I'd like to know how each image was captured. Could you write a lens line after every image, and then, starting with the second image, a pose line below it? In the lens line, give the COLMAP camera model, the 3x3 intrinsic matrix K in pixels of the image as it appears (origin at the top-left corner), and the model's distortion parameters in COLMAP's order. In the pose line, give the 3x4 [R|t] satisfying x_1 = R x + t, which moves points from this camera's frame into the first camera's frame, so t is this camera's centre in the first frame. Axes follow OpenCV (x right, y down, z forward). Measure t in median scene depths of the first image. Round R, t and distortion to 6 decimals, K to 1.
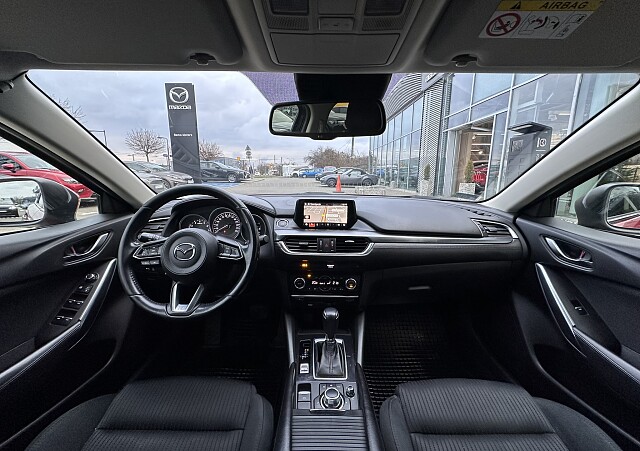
lens RADIAL K [[239.0, 0, 332.1], [0, 239.0, 217.1], [0, 0, 1]] dist [-0.000499, -0.000055]
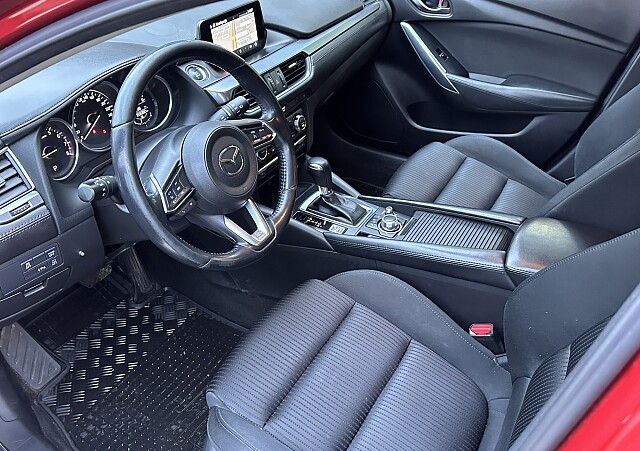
lens RADIAL K [[589.9, 0, 320.0], [0, 589.9, 225.5], [0, 0, 1]] dist [0.006533, -0.001500]
pose [[0.495226, -0.509965, 0.703340, -1.288328], [0.167996, 0.850519, 0.498392, -0.329507], [-0.852366, -0.128658, 0.506872, 0.018600]]
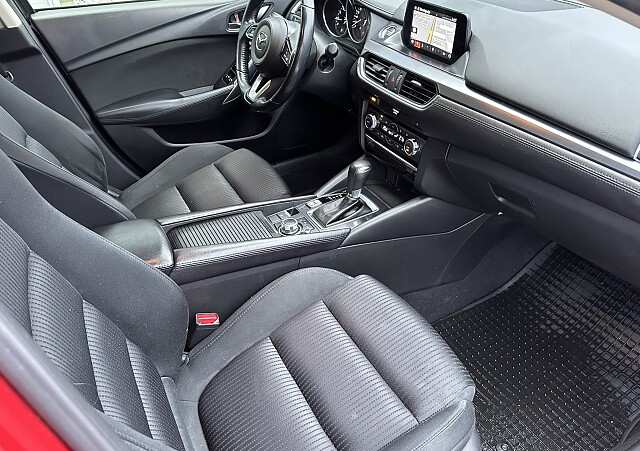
lens RADIAL K [[543.5, 0, 322.4], [0, 543.5, 208.7], [0, 0, 1]] dist [0.003883, 0.000383]
pose [[0.473754, 0.450602, -0.756647, 1.168478], [-0.108649, 0.882527, 0.457539, -0.232006], [0.873929, -0.134552, 0.467058, 0.055462]]
